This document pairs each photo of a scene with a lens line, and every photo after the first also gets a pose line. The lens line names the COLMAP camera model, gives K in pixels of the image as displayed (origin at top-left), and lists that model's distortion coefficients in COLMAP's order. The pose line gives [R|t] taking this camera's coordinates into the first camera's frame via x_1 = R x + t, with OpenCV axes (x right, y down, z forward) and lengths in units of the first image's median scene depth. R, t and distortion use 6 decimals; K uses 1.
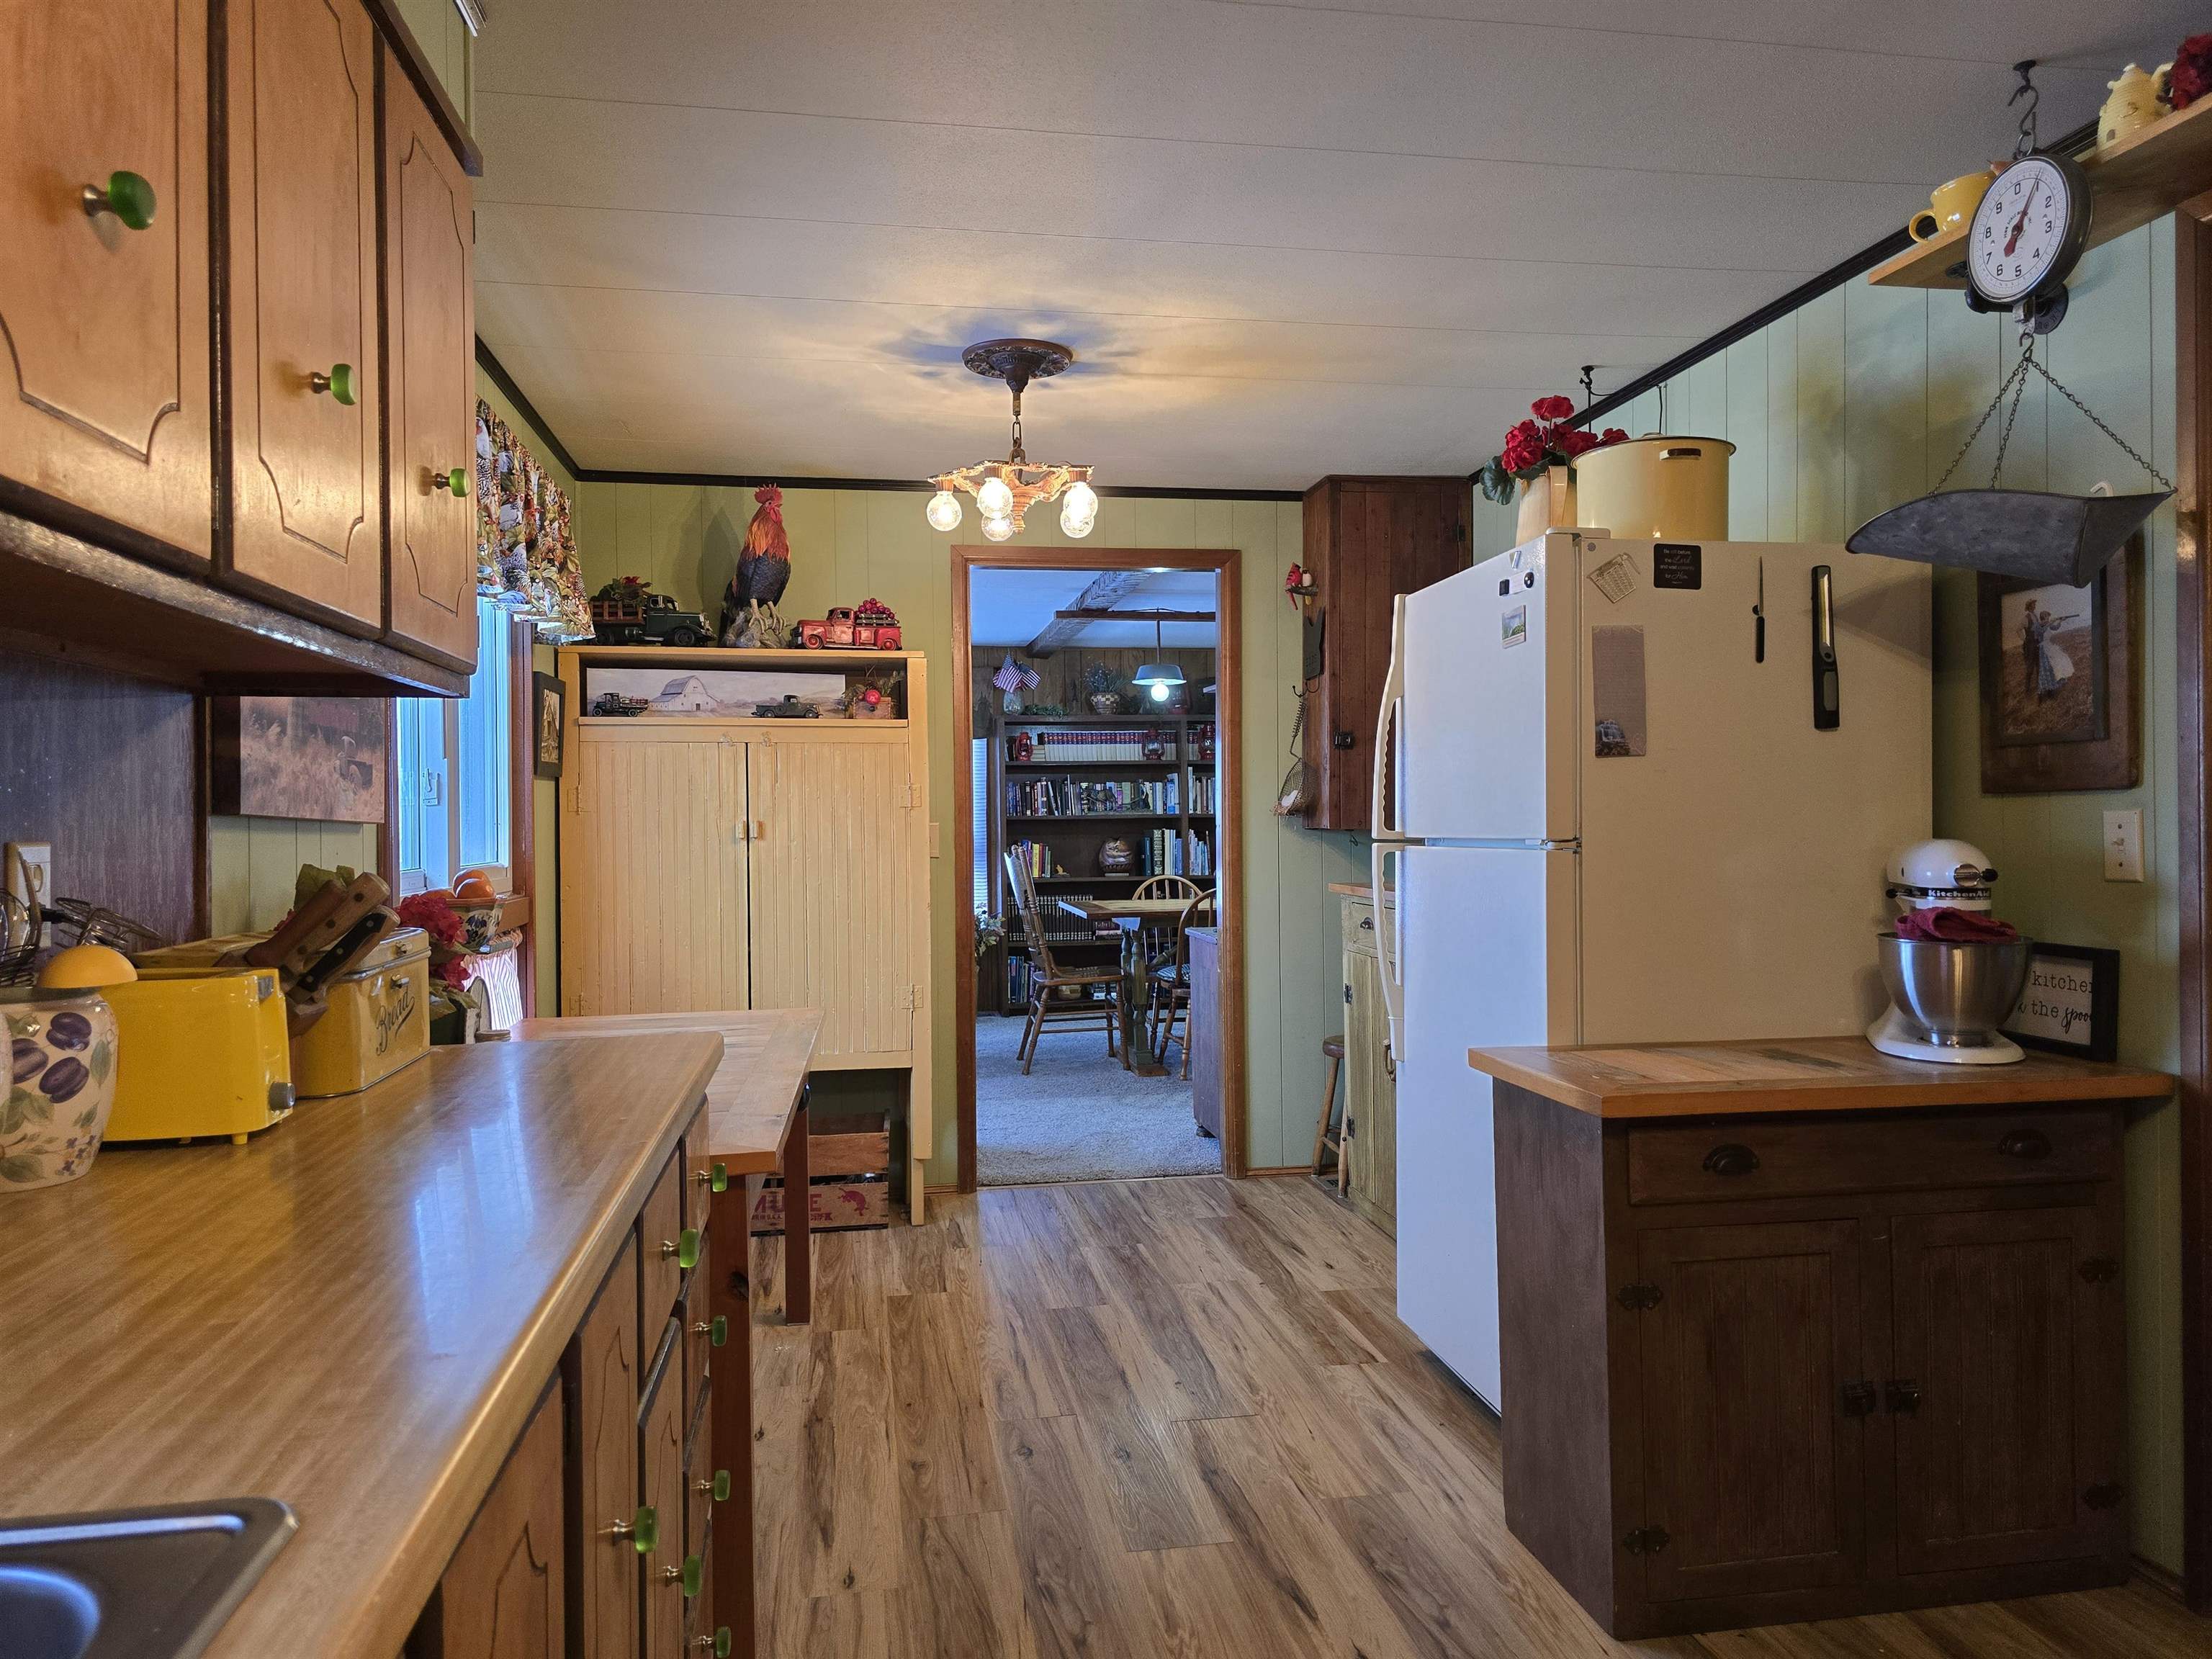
lens RADIAL K [[1485.8, 0, 1119.0], [0, 1485.8, 823.3], [0, 0, 1]] dist [0.057080, -0.054992]
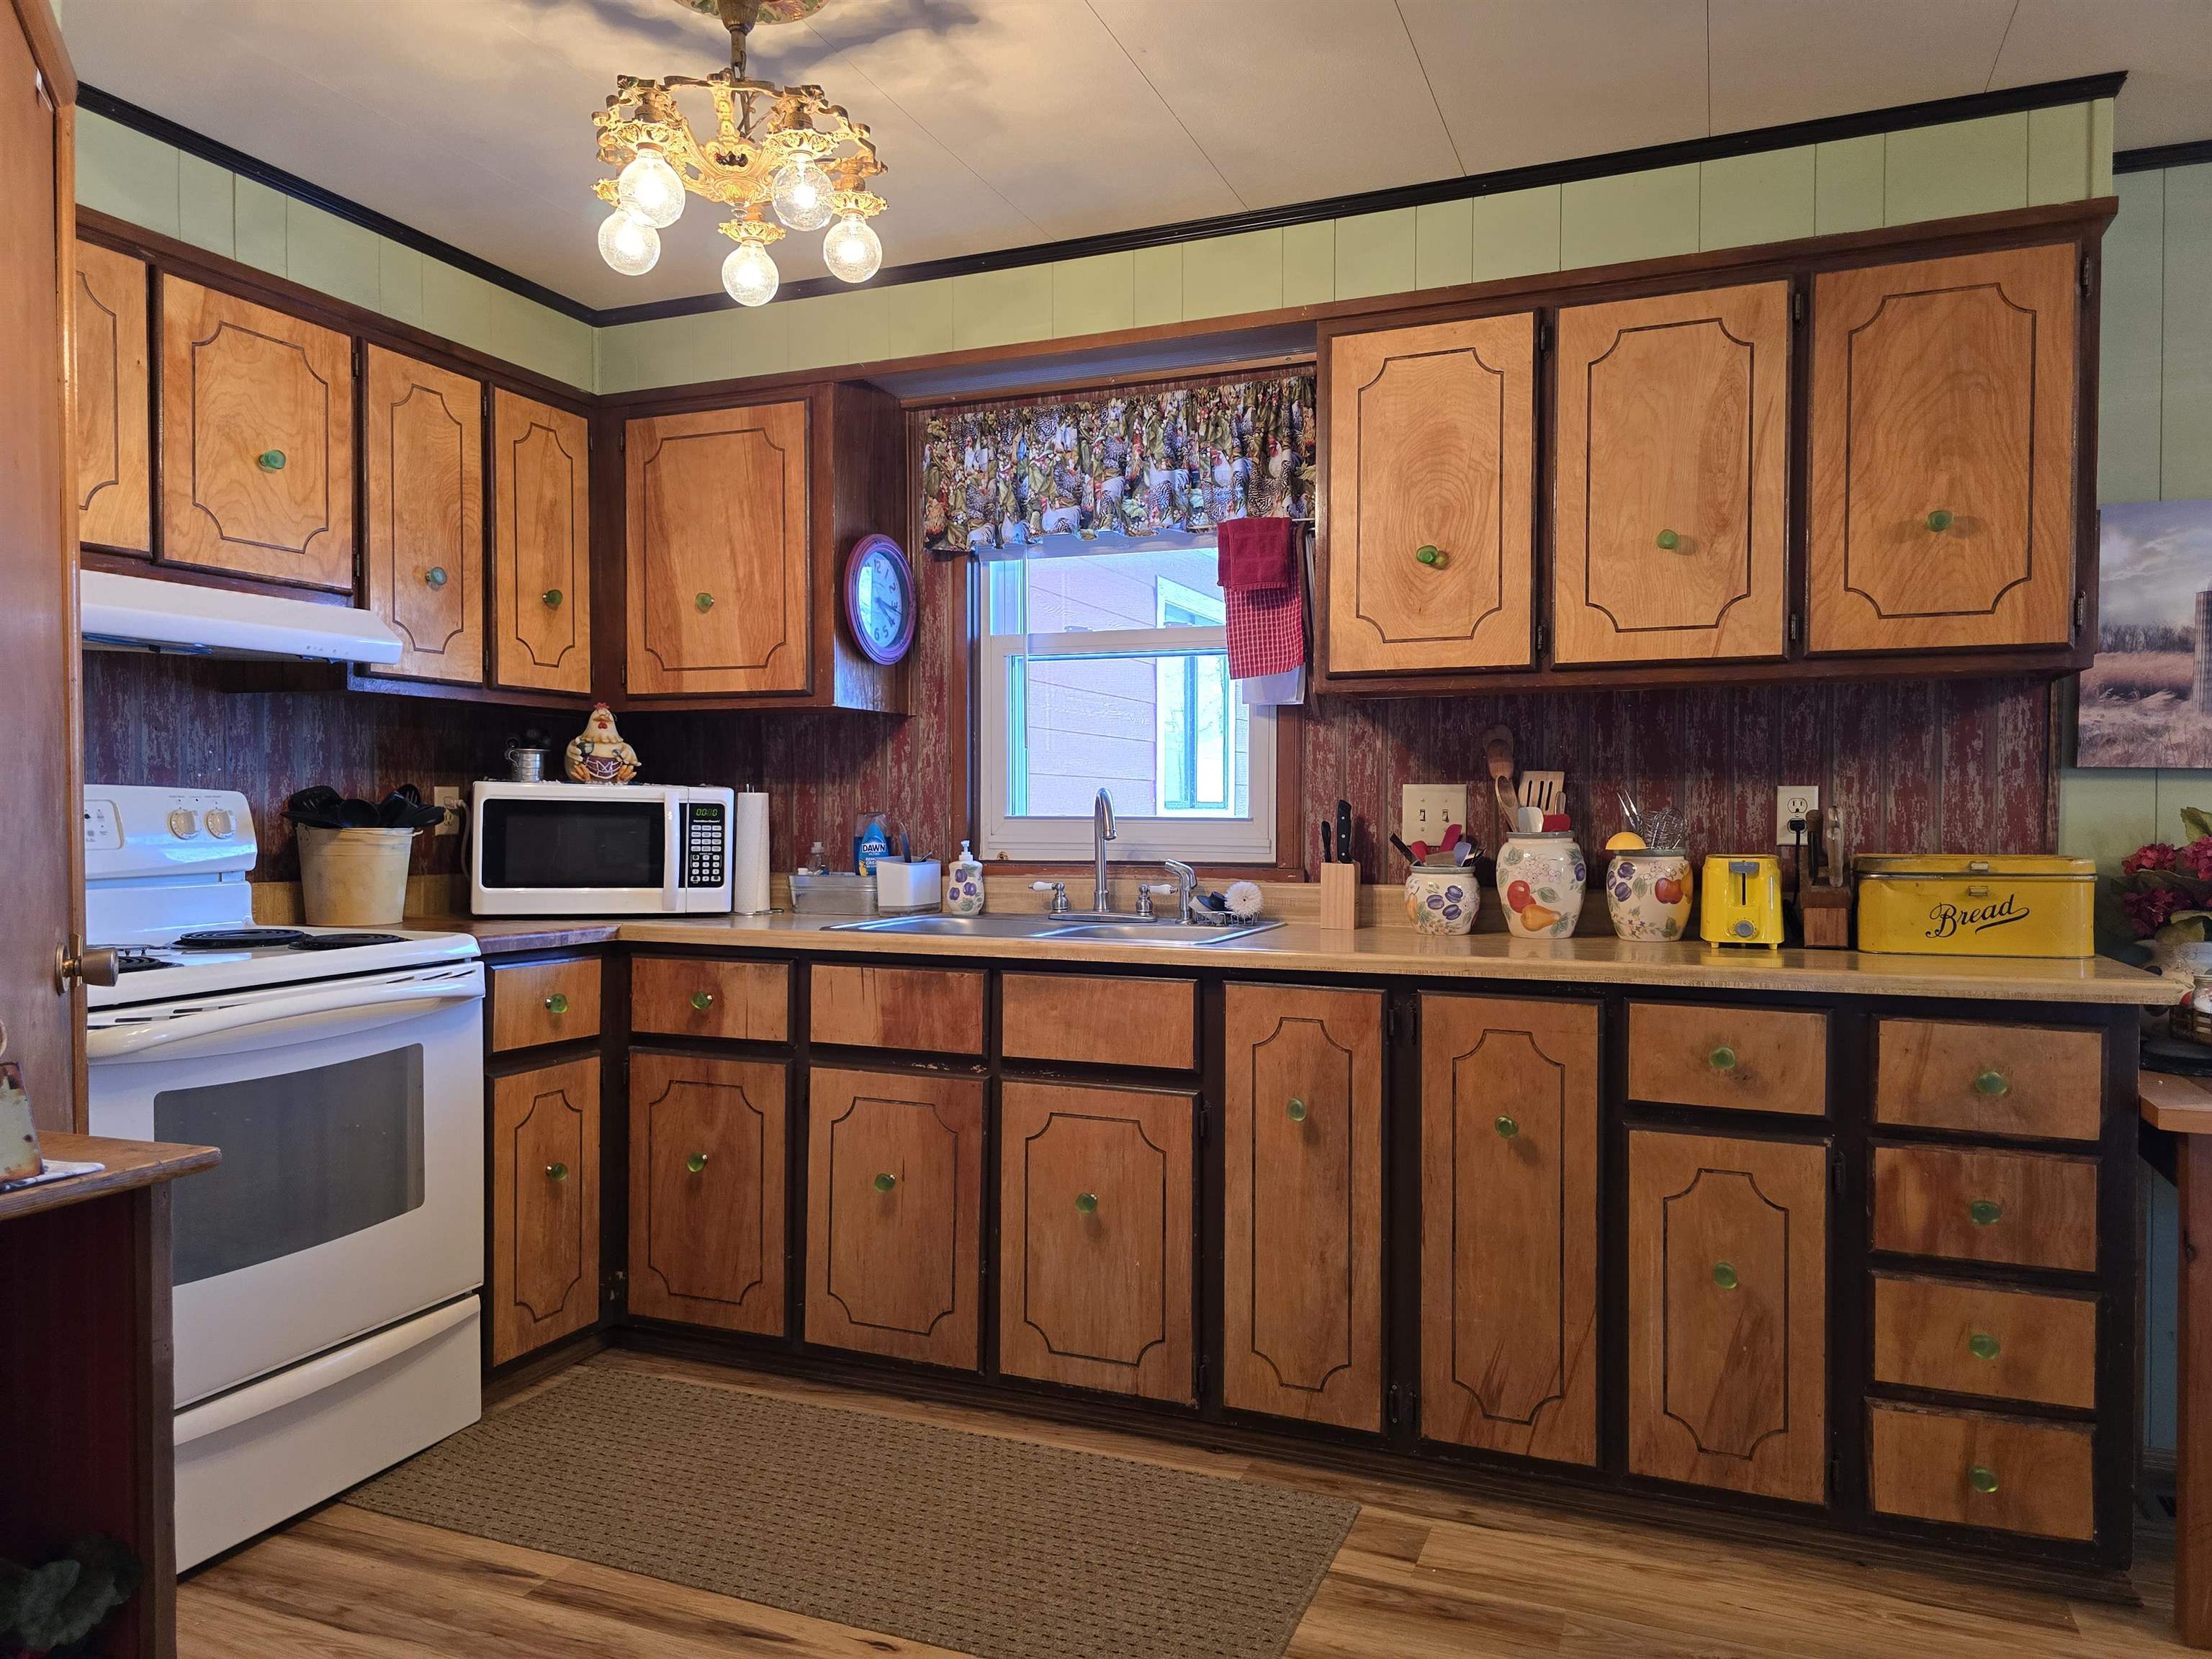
lens RADIAL K [[1485.8, 0, 1126.3], [0, 1485.8, 827.2], [0, 0, 1]] dist [0.057080, -0.054992]
pose [[-0.528758, 0.023965, -0.848434, 0.846911], [0.003658, 0.999656, 0.025957, 0.008327], [0.848765, 0.010621, -0.528664, 0.840753]]
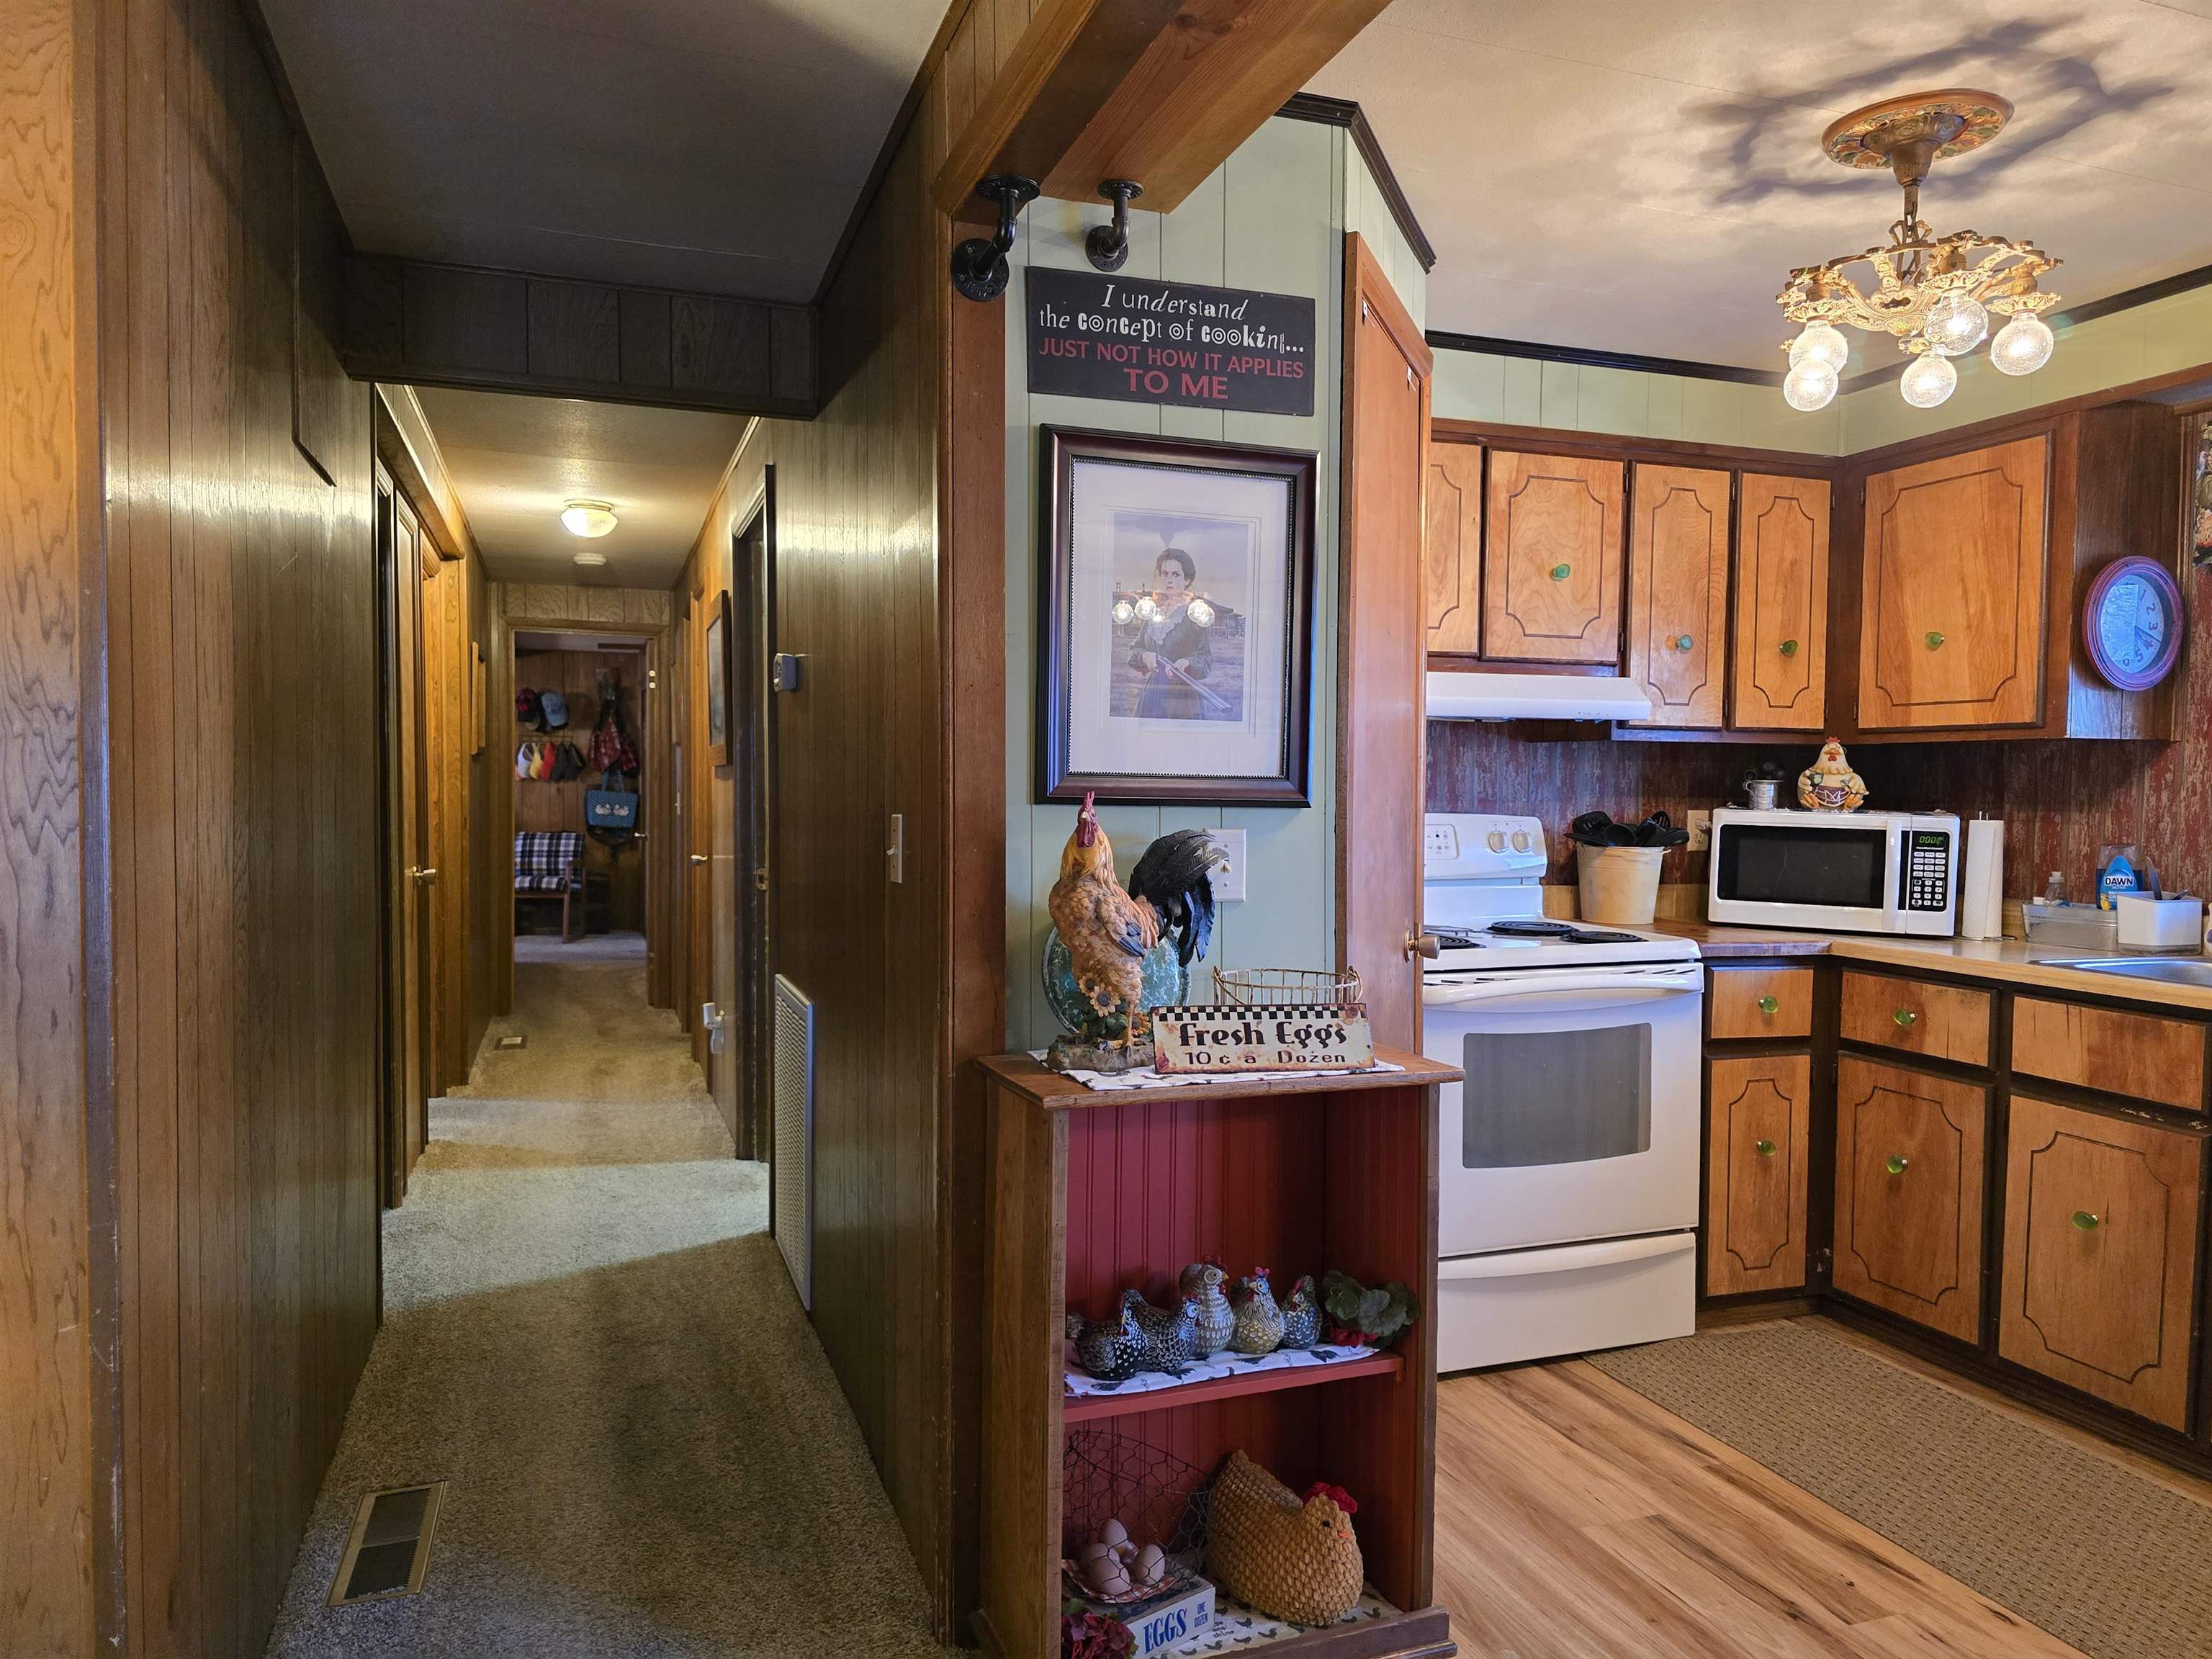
lens RADIAL K [[1485.8, 0, 1105.5], [0, 1485.8, 840.3], [0, 0, 1]] dist [0.057080, -0.054992]
pose [[-0.986614, 0.010051, -0.162760, 0.914666], [0.003328, 0.999132, 0.041526, -0.036085], [0.163036, 0.040429, -0.985791, 1.106200]]
